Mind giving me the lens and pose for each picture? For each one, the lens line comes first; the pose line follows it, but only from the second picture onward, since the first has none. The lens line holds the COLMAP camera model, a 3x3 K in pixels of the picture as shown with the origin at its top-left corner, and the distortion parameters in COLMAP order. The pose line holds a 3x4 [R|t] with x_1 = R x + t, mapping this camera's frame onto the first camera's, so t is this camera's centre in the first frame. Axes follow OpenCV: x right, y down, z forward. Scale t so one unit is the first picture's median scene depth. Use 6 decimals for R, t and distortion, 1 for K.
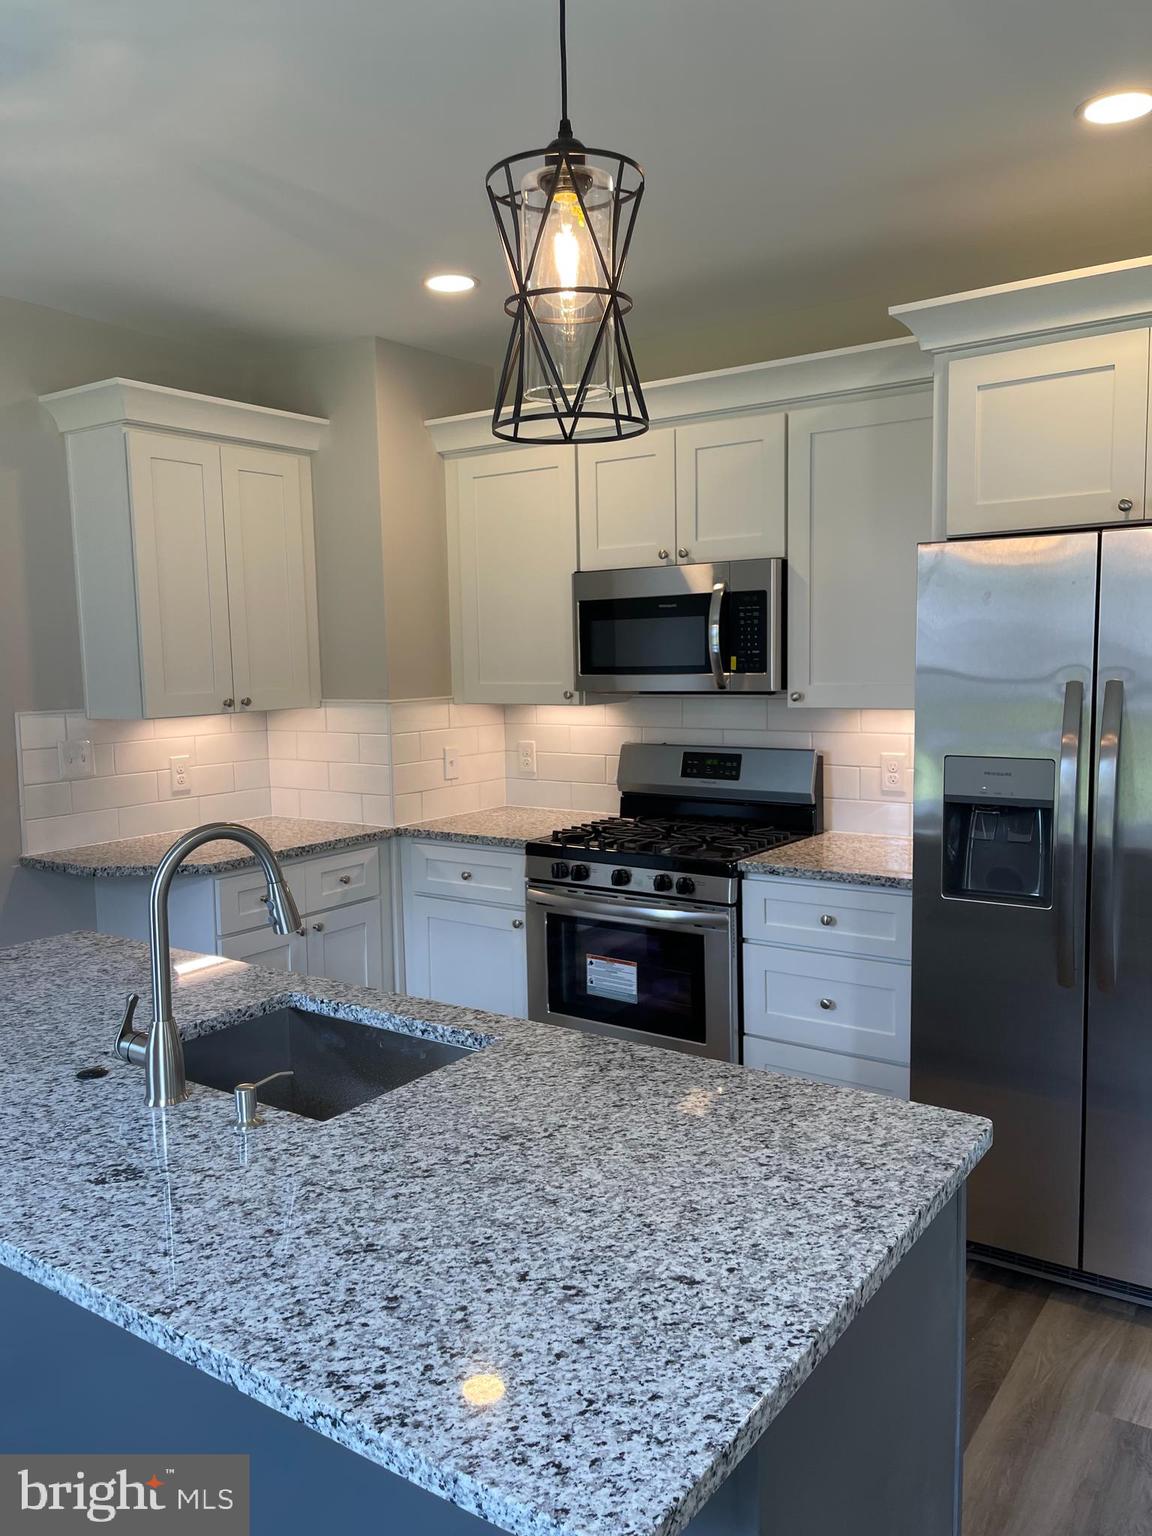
lens RADIAL K [[1164.2, 0, 571.2], [0, 1164.2, 766.5], [0, 0, 1]] dist [0.060861, -0.074236]
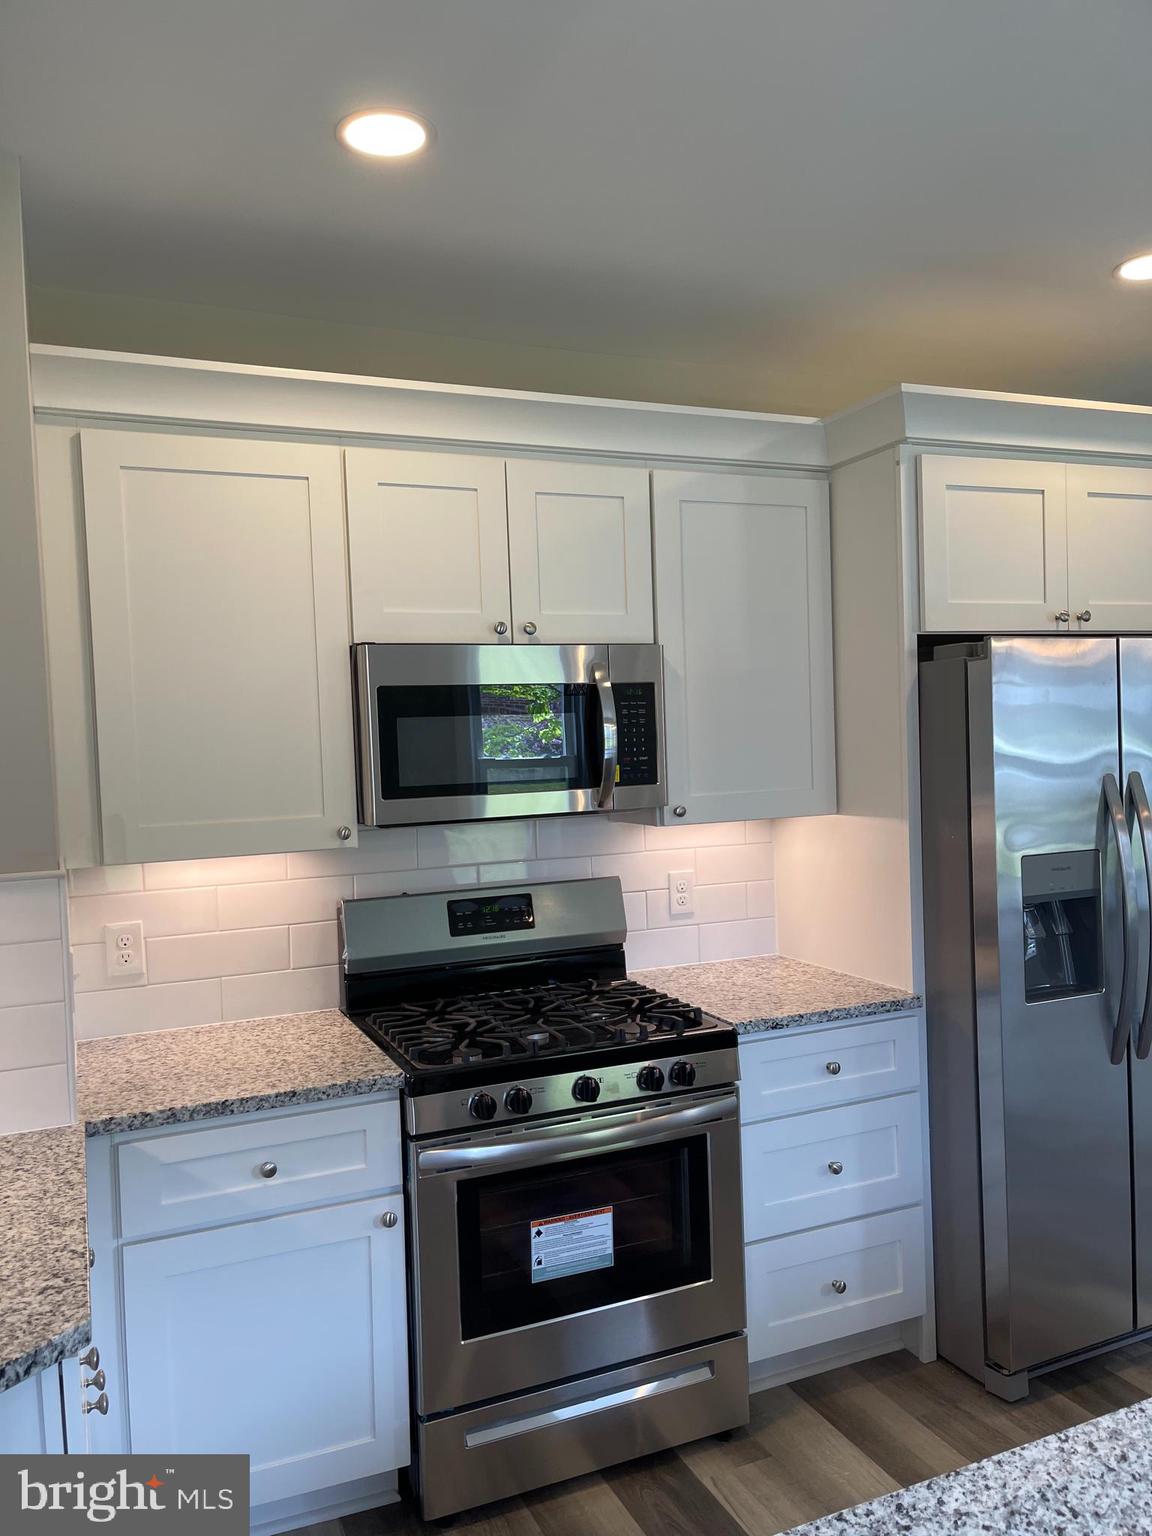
lens RADIAL K [[1172.9, 0, 576.0], [0, 1172.9, 768.0], [0, 0, 1]] dist [0.062852, -0.091110]
pose [[0.524126, -0.025907, 0.851247, -0.527450], [0.109421, 0.993301, -0.037143, -0.064615], [-0.844582, 0.112612, 0.523450, 0.598089]]
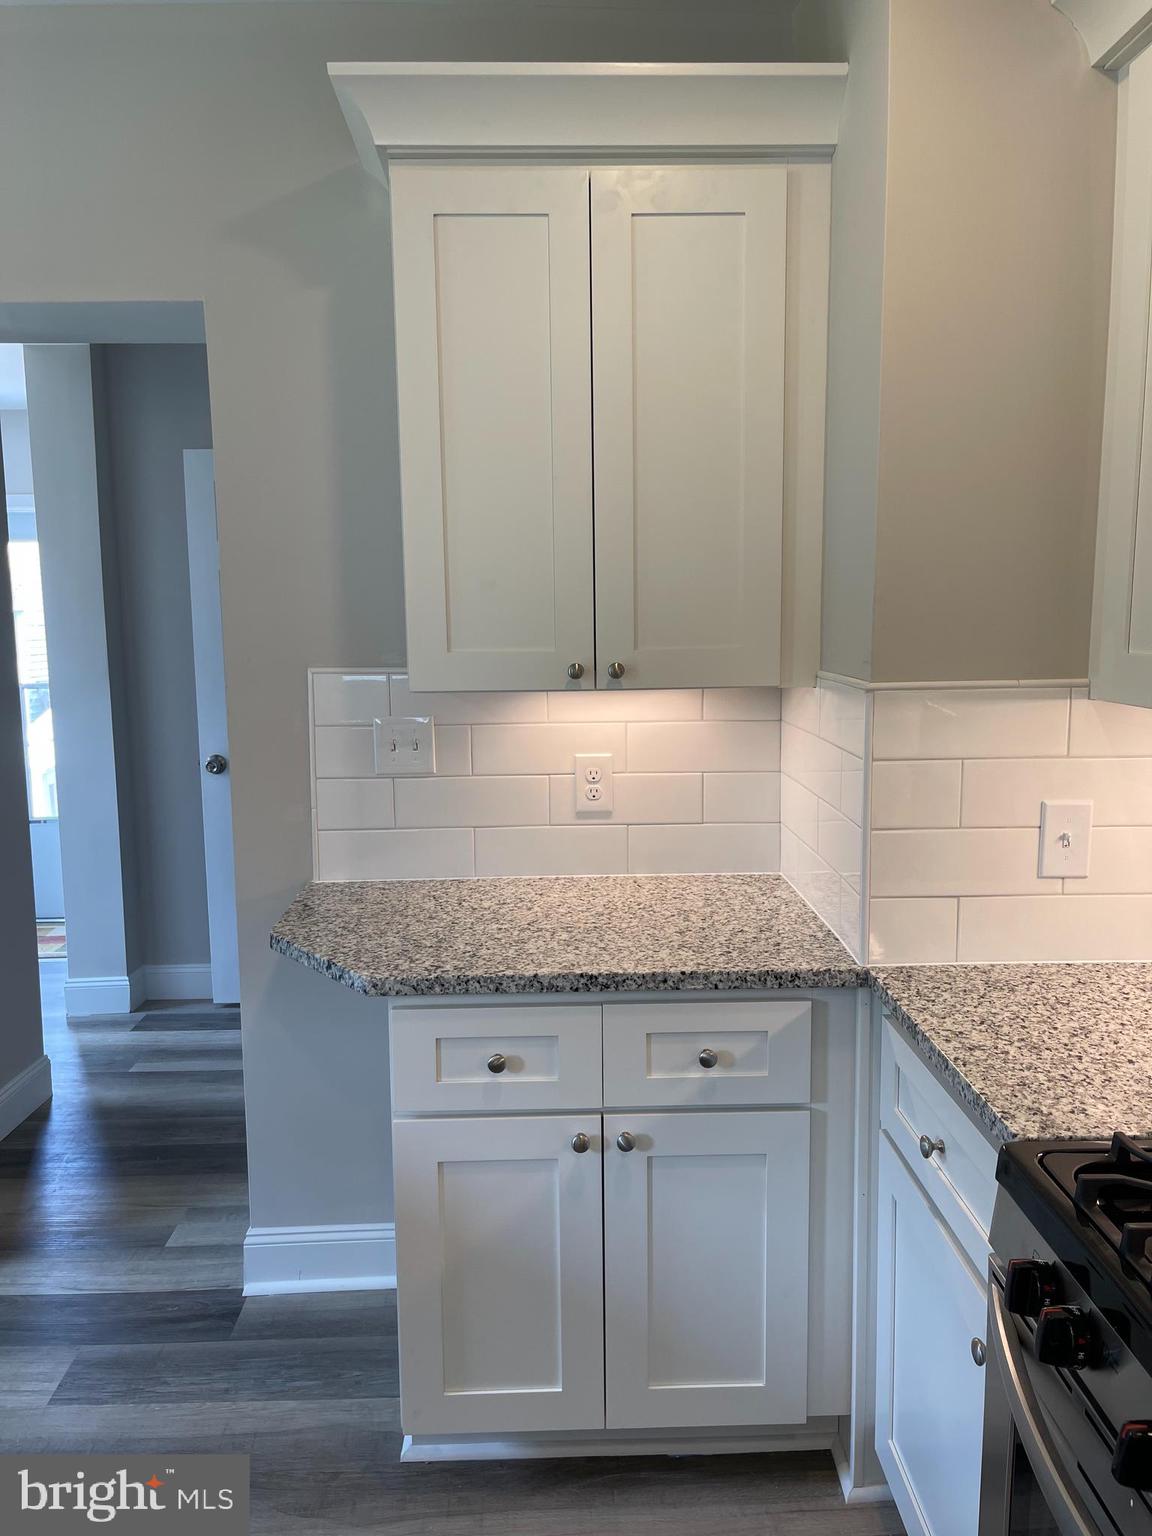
lens RADIAL K [[1179.2, 0, 580.0], [0, 1179.2, 764.0], [0, 0, 1]] dist [0.085136, -0.110448]
pose [[0.600832, 0.122055, -0.790002, 0.149615], [-0.080622, 0.992488, 0.092022, -0.065268], [0.795299, 0.008402, 0.606159, 0.712916]]
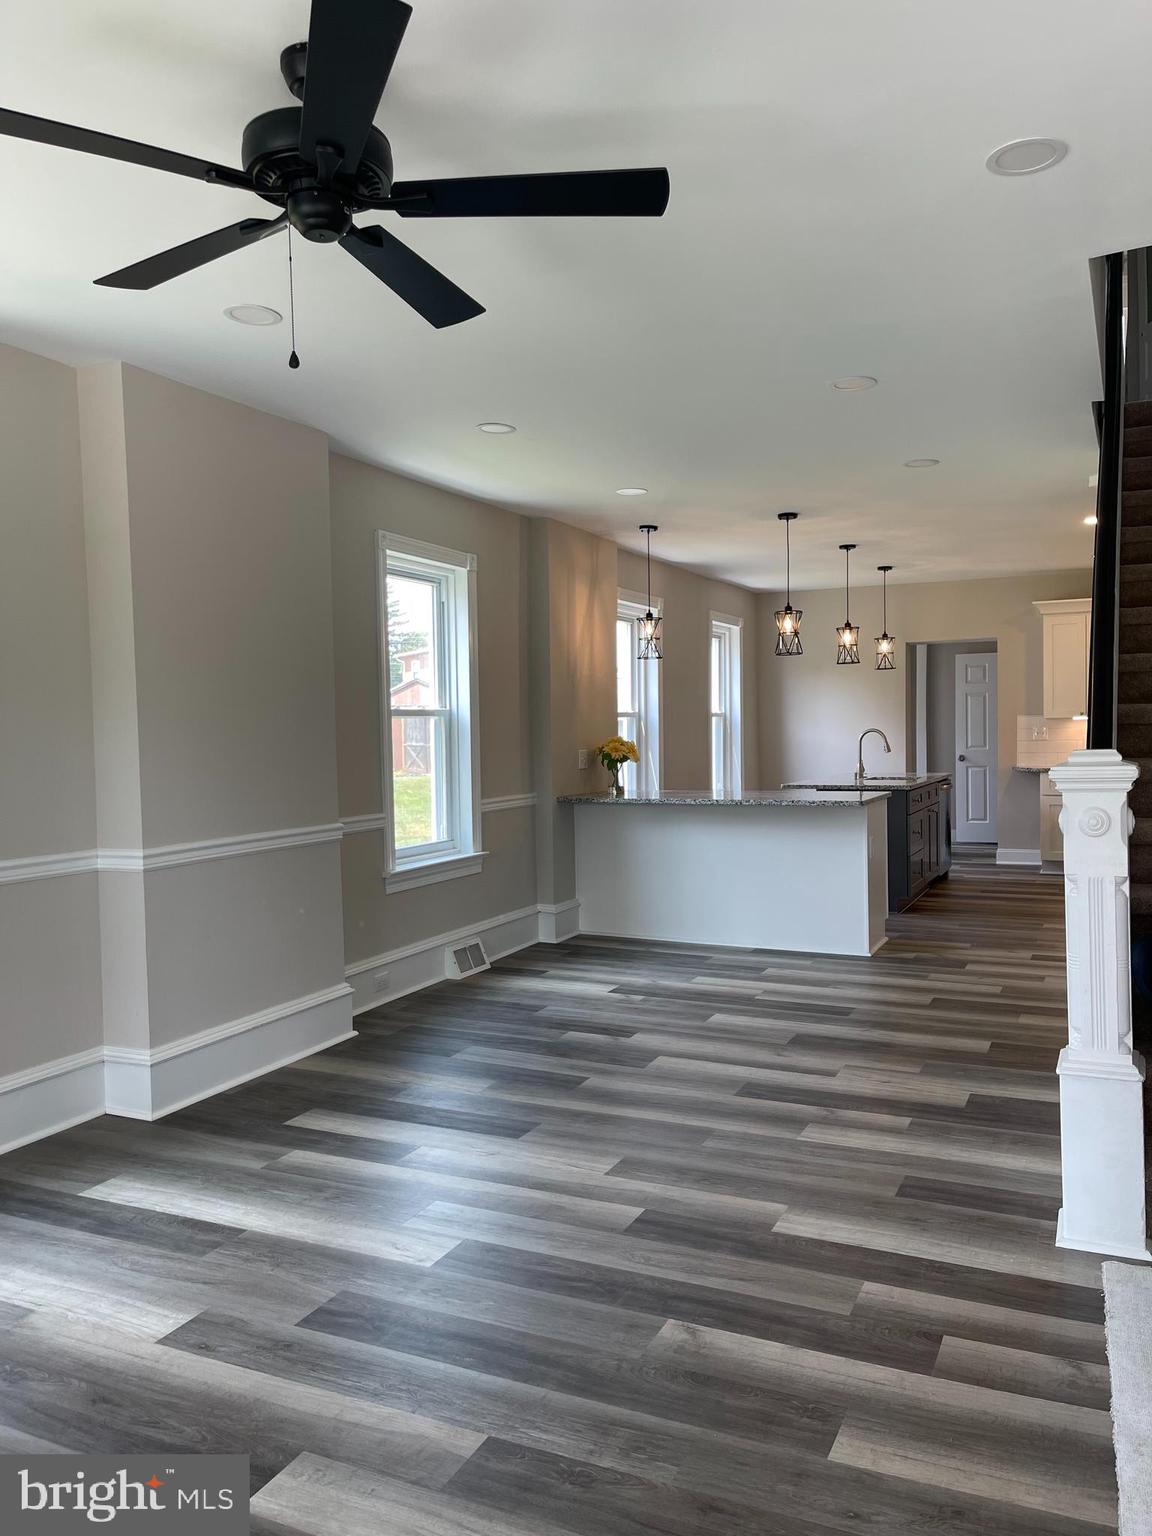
lens RADIAL K [[1164.2, 0, 571.2], [0, 1164.2, 766.5], [0, 0, 1]] dist [0.060861, -0.074236]
pose [[0.169914, 0.051246, -0.984126, 2.192128], [-0.084313, 0.995741, 0.037294, 0.064602], [0.981845, 0.076638, 0.173511, -0.577693]]
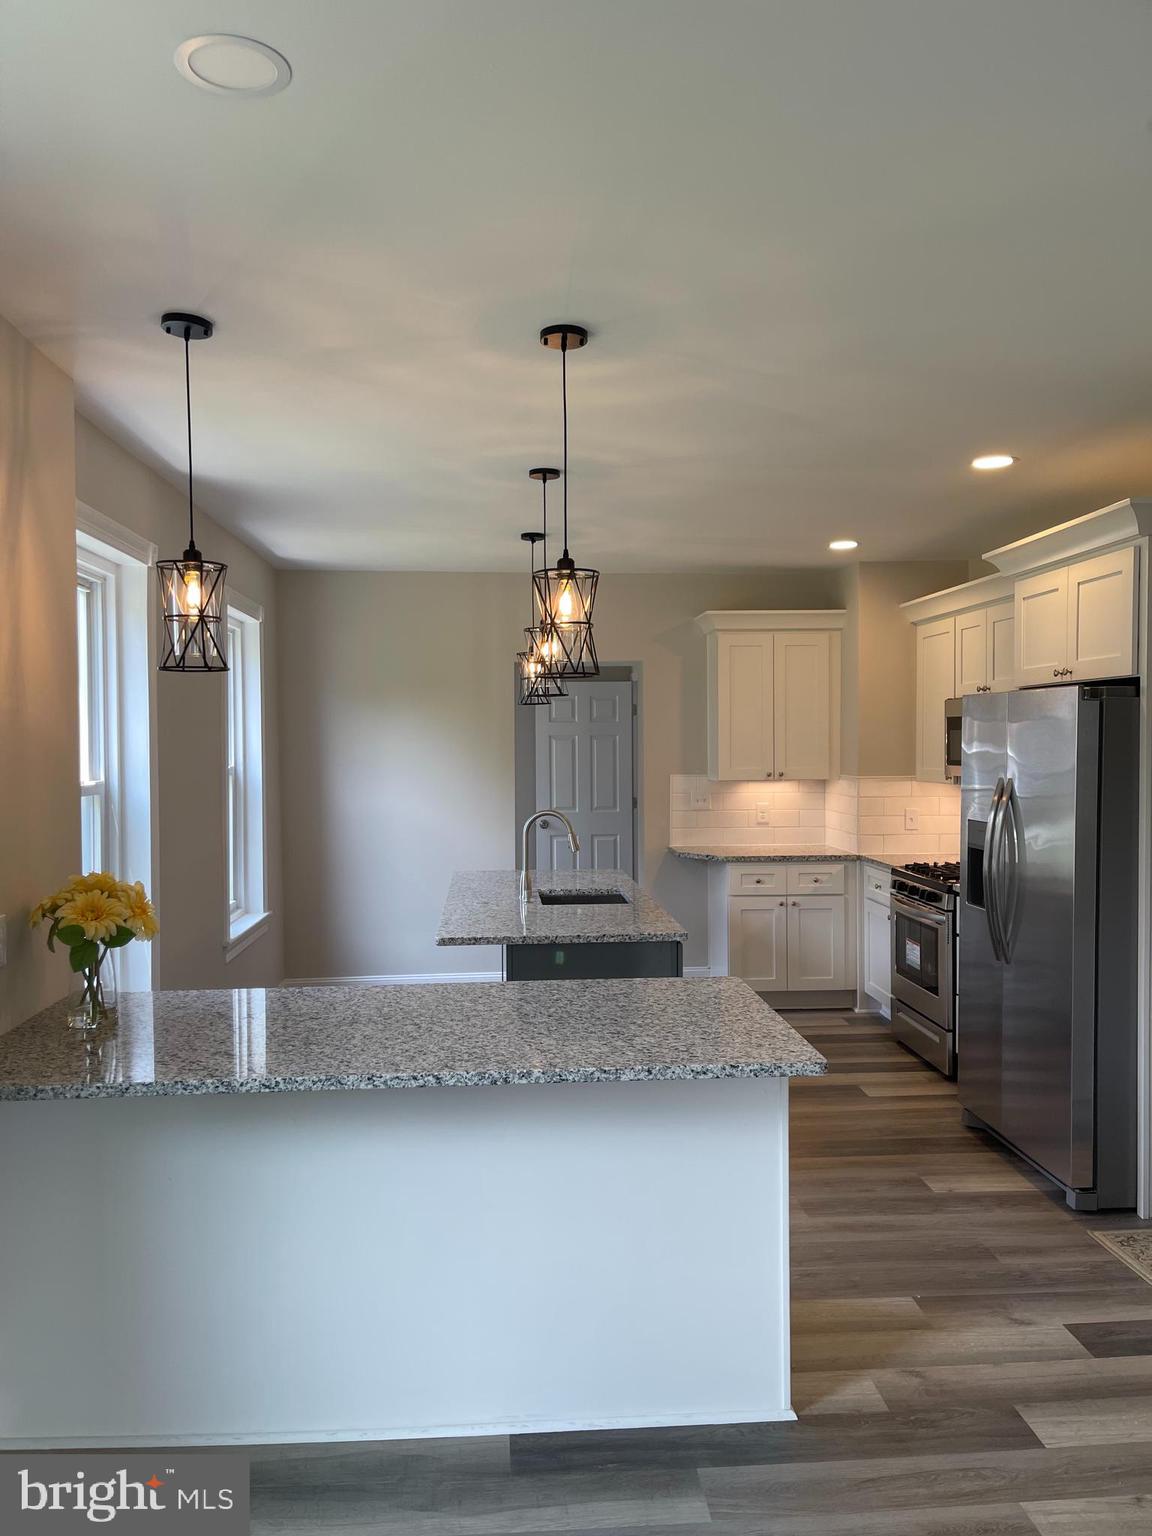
lens RADIAL K [[1164.2, 0, 571.2], [0, 1164.2, 766.5], [0, 0, 1]] dist [0.060861, -0.074236]
pose [[0.633884, 0.034372, -0.772664, 0.955488], [-0.083341, 0.996231, -0.024055, 0.002938], [0.768925, 0.079643, 0.634359, -0.398581]]
